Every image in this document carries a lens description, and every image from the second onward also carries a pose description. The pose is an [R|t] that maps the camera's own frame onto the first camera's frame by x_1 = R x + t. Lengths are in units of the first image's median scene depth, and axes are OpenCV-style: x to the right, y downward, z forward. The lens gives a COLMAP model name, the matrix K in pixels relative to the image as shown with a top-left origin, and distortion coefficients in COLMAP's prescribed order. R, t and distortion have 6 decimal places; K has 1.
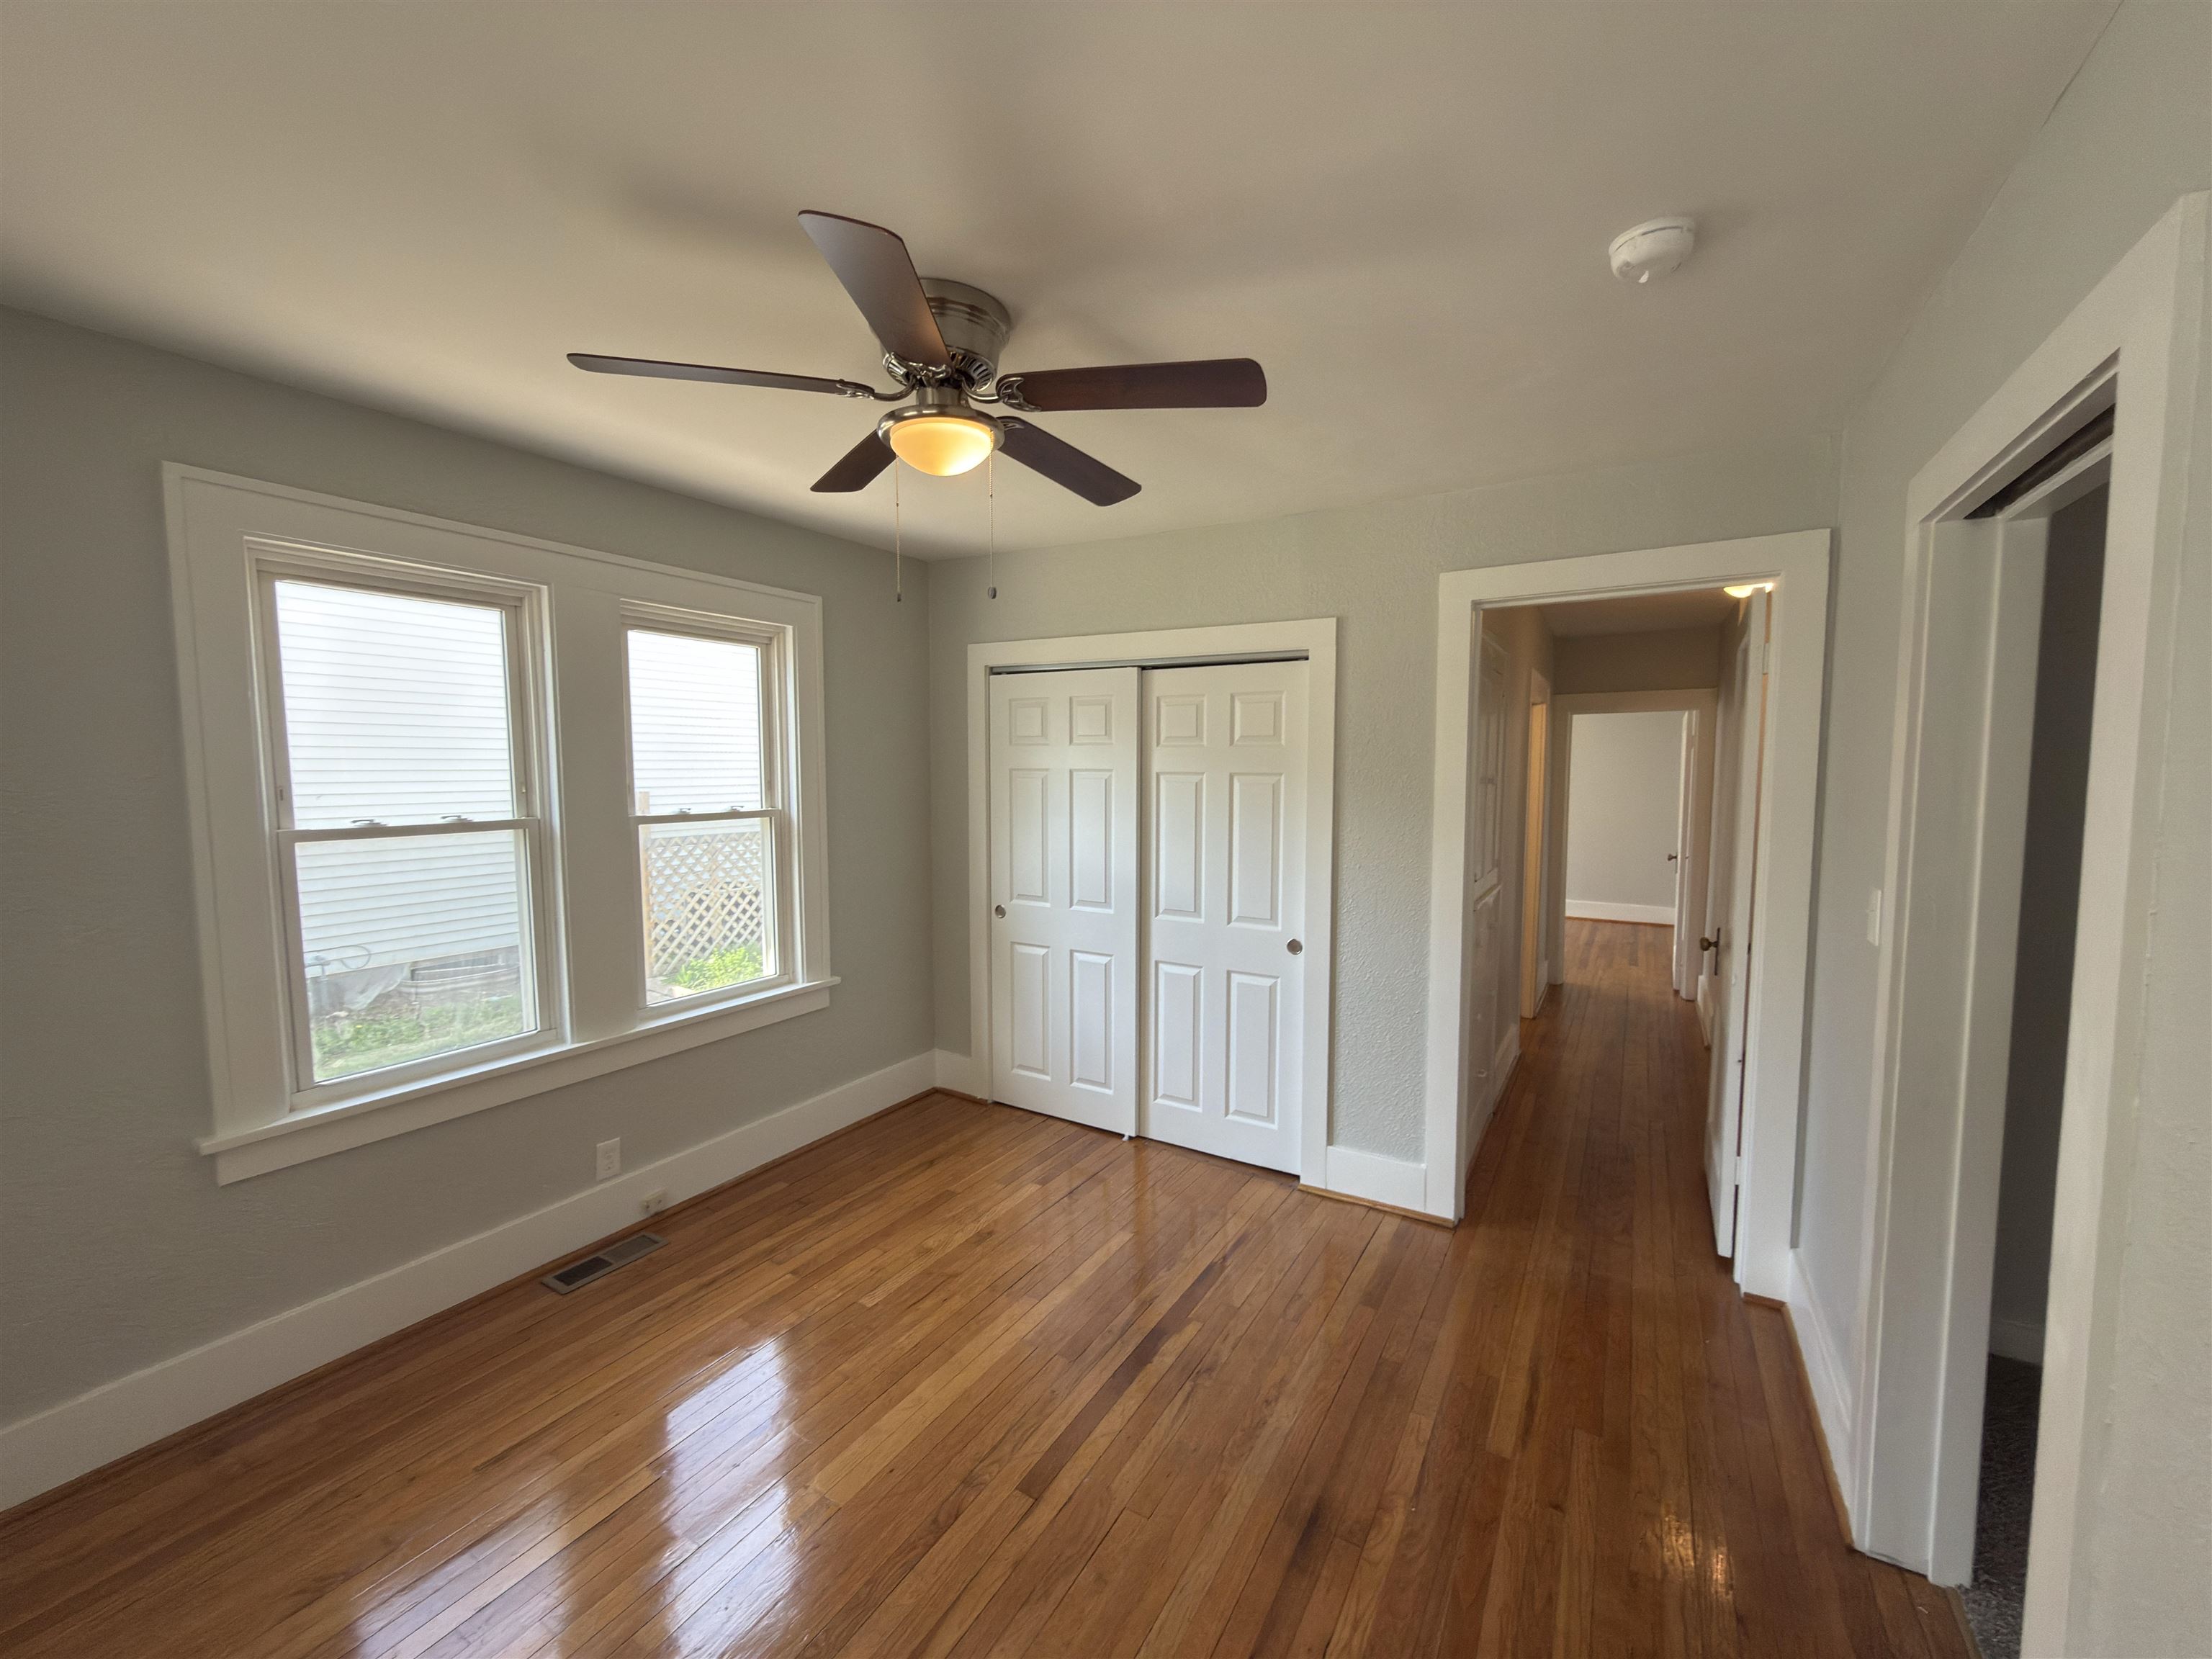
lens RADIAL K [[875.3, 0, 1101.1], [0, 875.3, 833.7], [0, 0, 1]] dist [-0.001435, -0.000242]
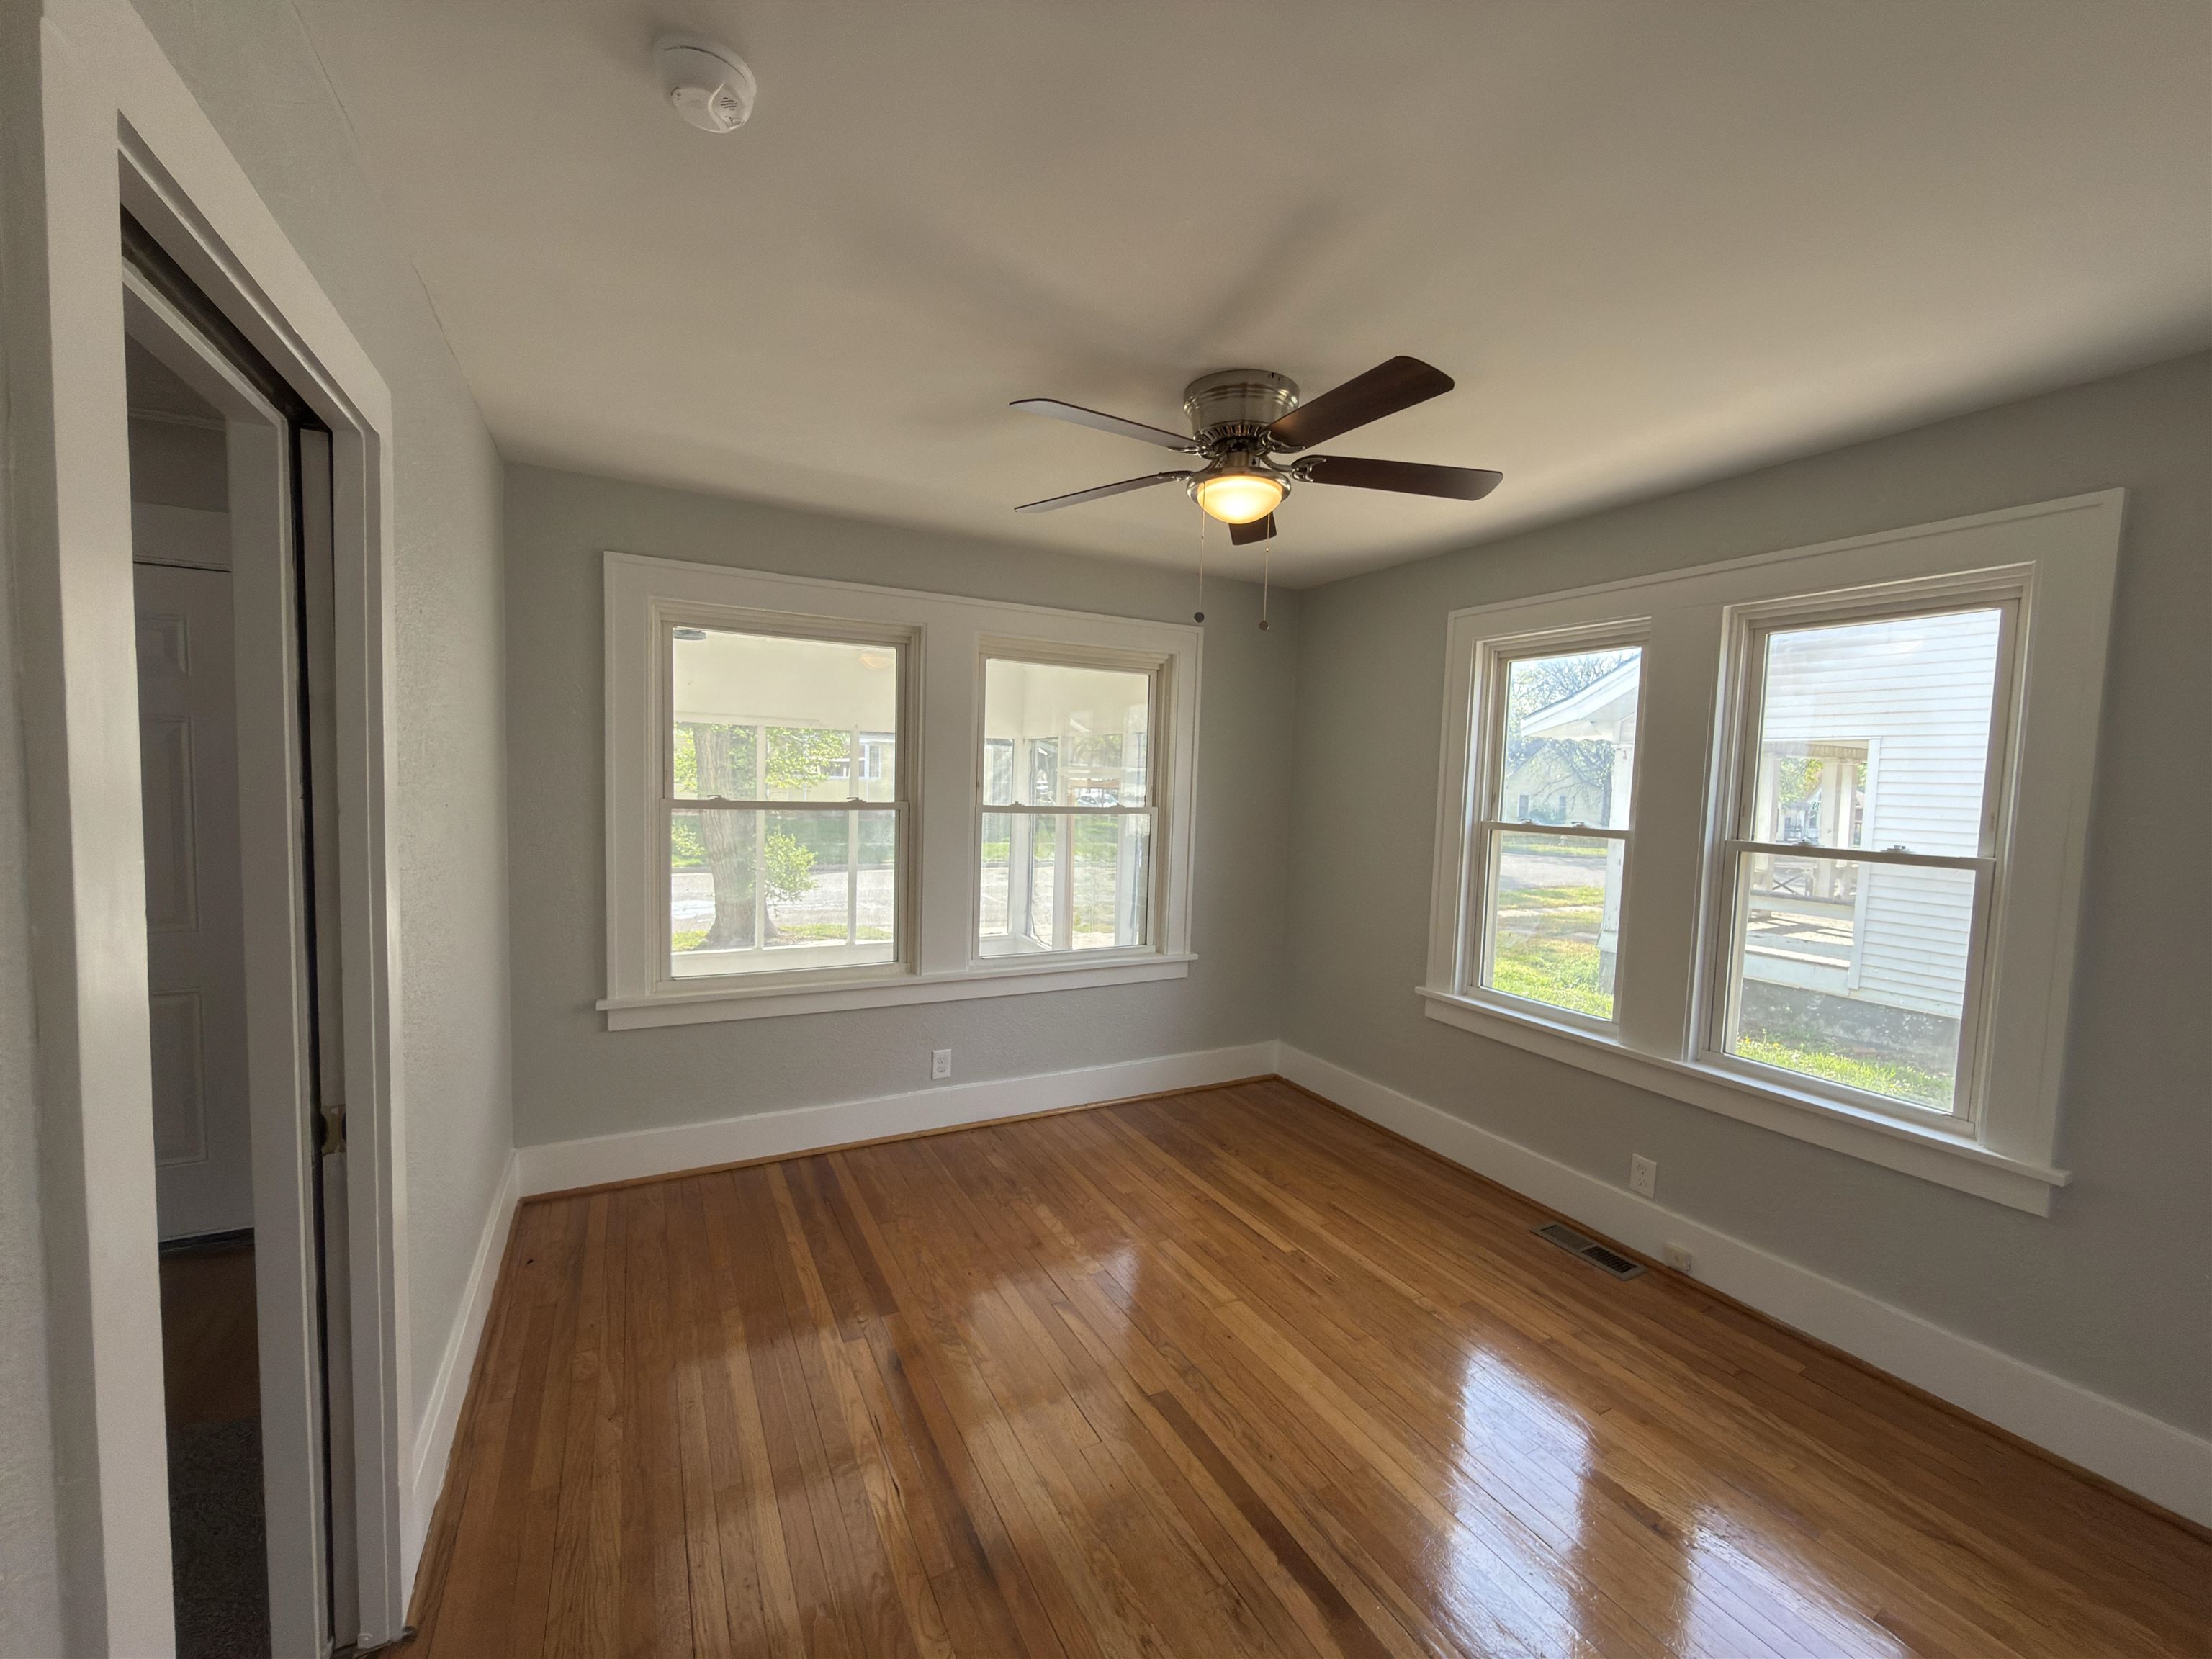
lens RADIAL K [[878.4, 0, 1108.1], [0, 878.4, 833.8], [0, 0, 1]] dist [0.001064, 0.000131]
pose [[-0.508426, 0.039010, -0.860222, 0.556149], [-0.096798, 0.990052, 0.102109, -0.054354], [0.855648, 0.135183, -0.499592, 0.863005]]
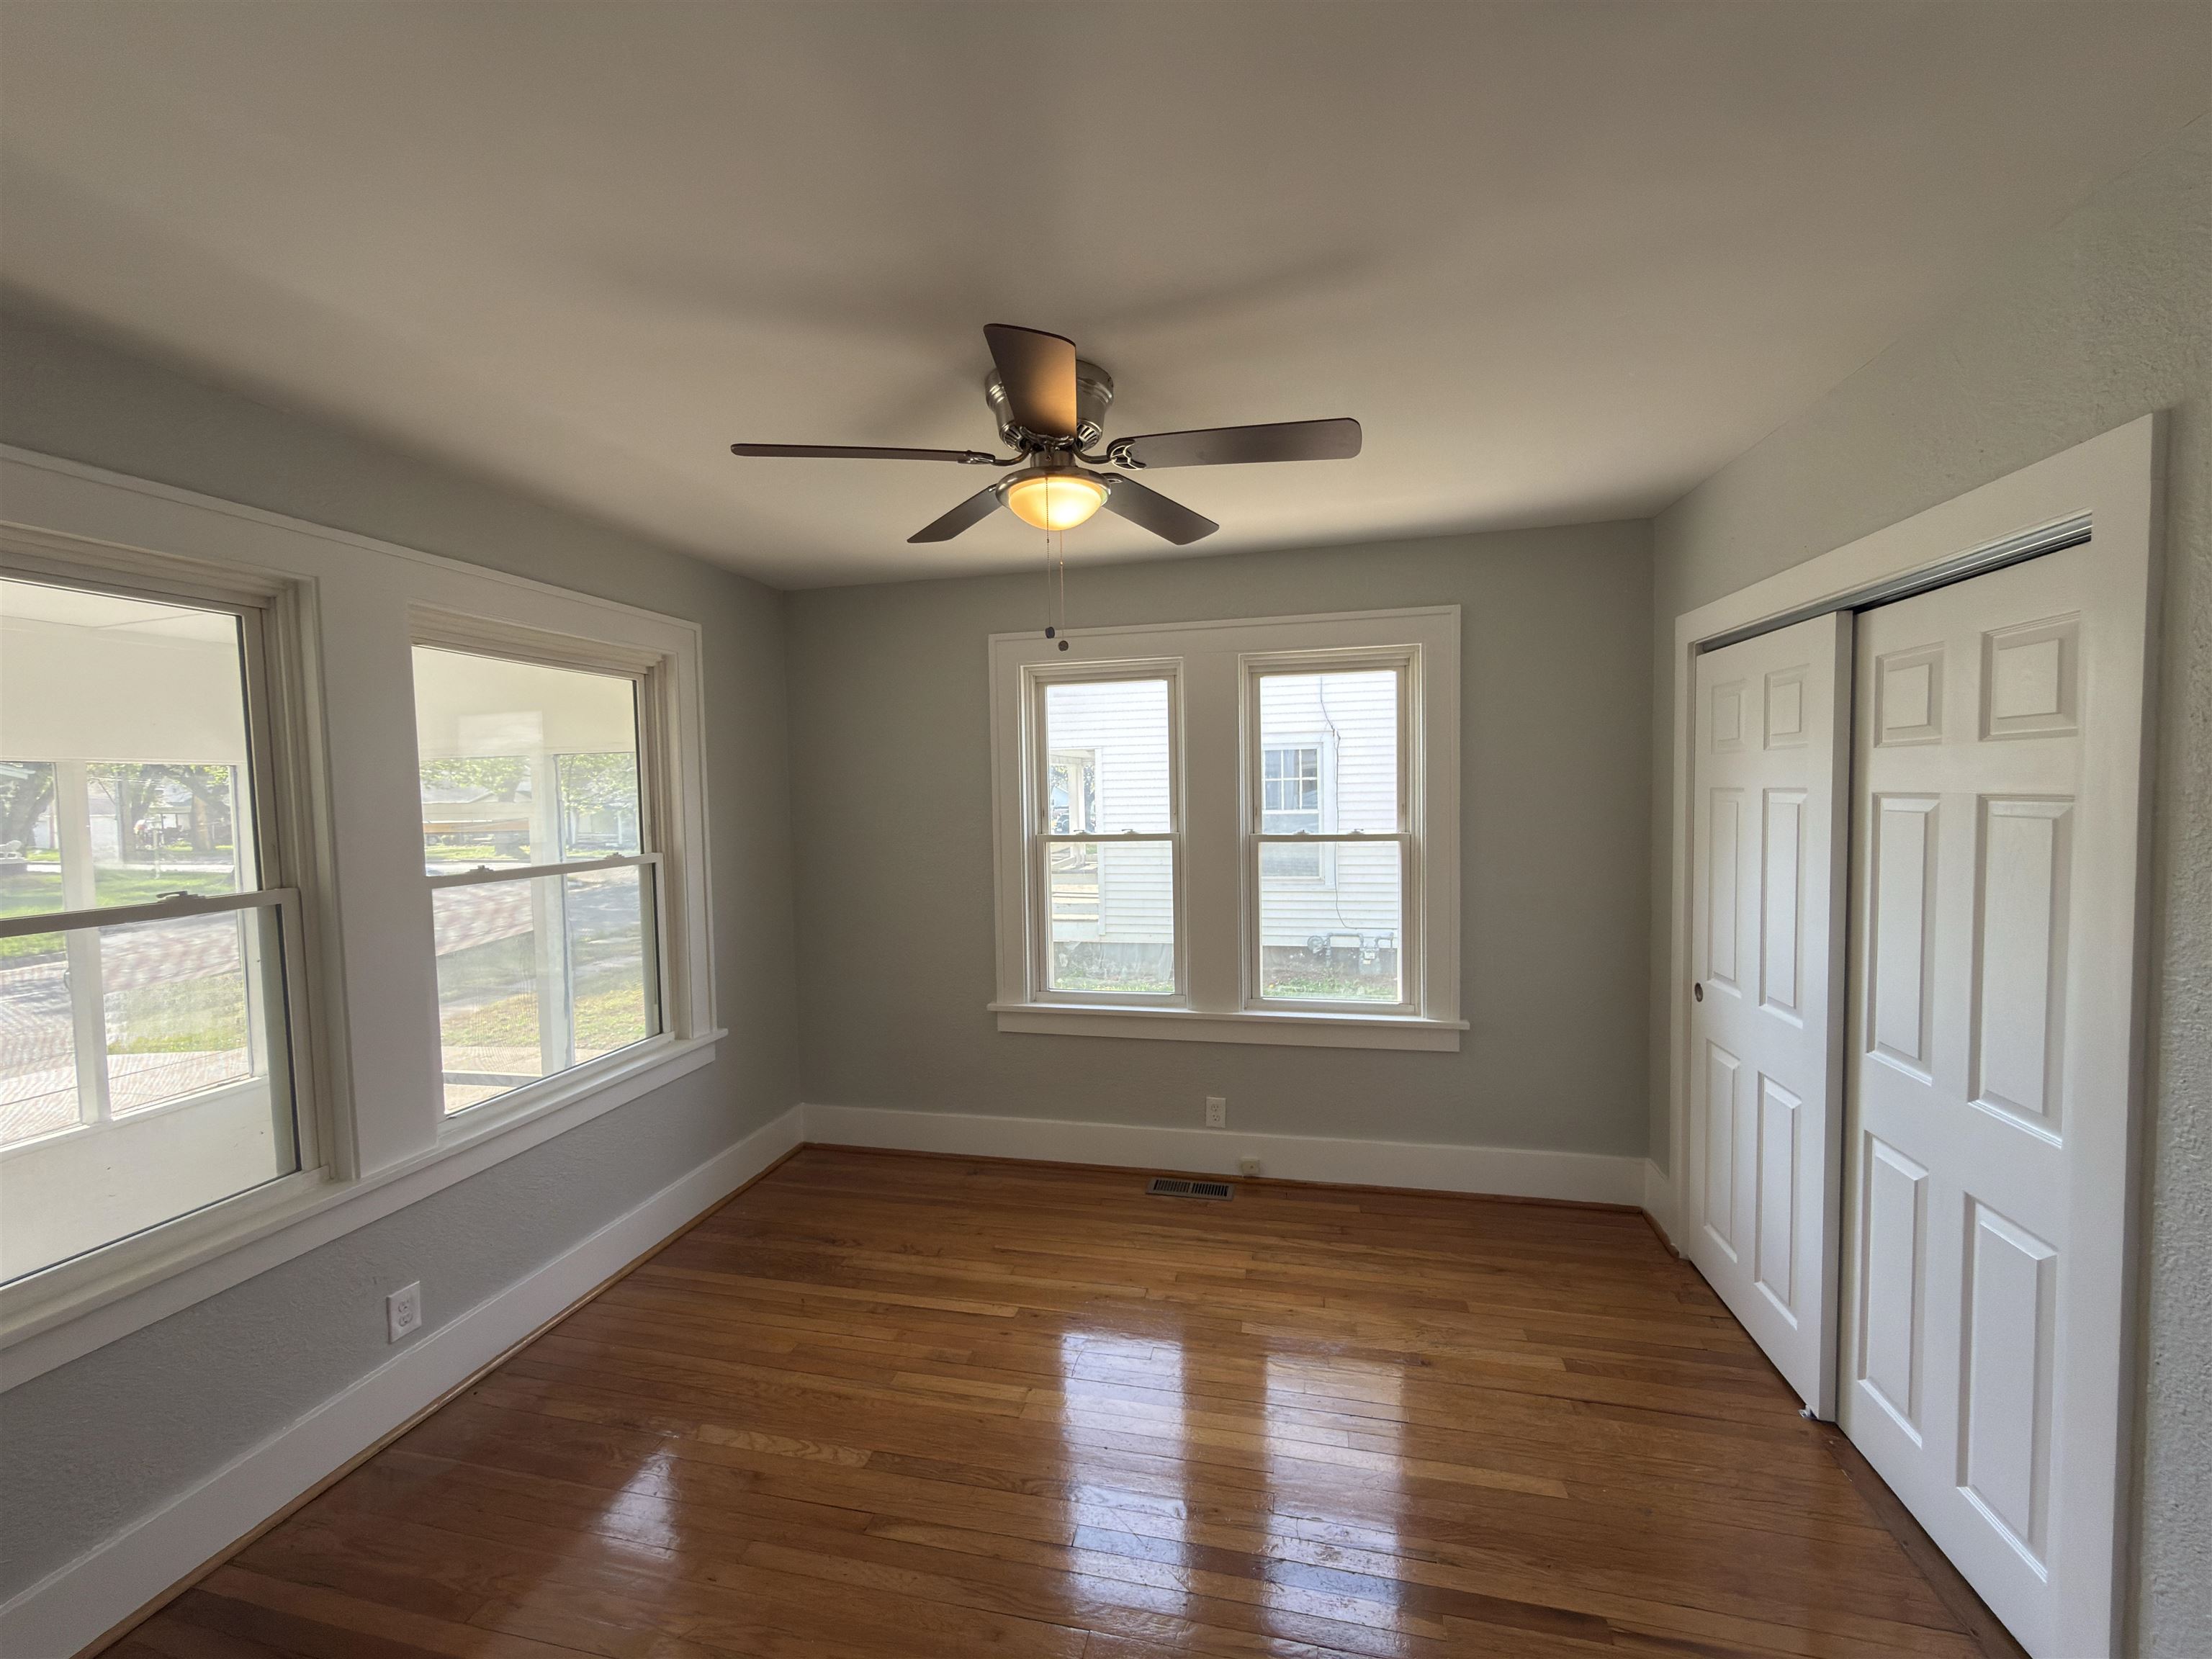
lens RADIAL K [[881.9, 0, 1106.4], [0, 881.9, 833.0], [0, 0, 1]] dist [-0.000356, -0.000288]
pose [[0.316066, 0.039964, -0.947895, 0.509360], [-0.050190, 0.998418, 0.025359, -0.040327], [0.947409, 0.039560, 0.317572, 0.415489]]
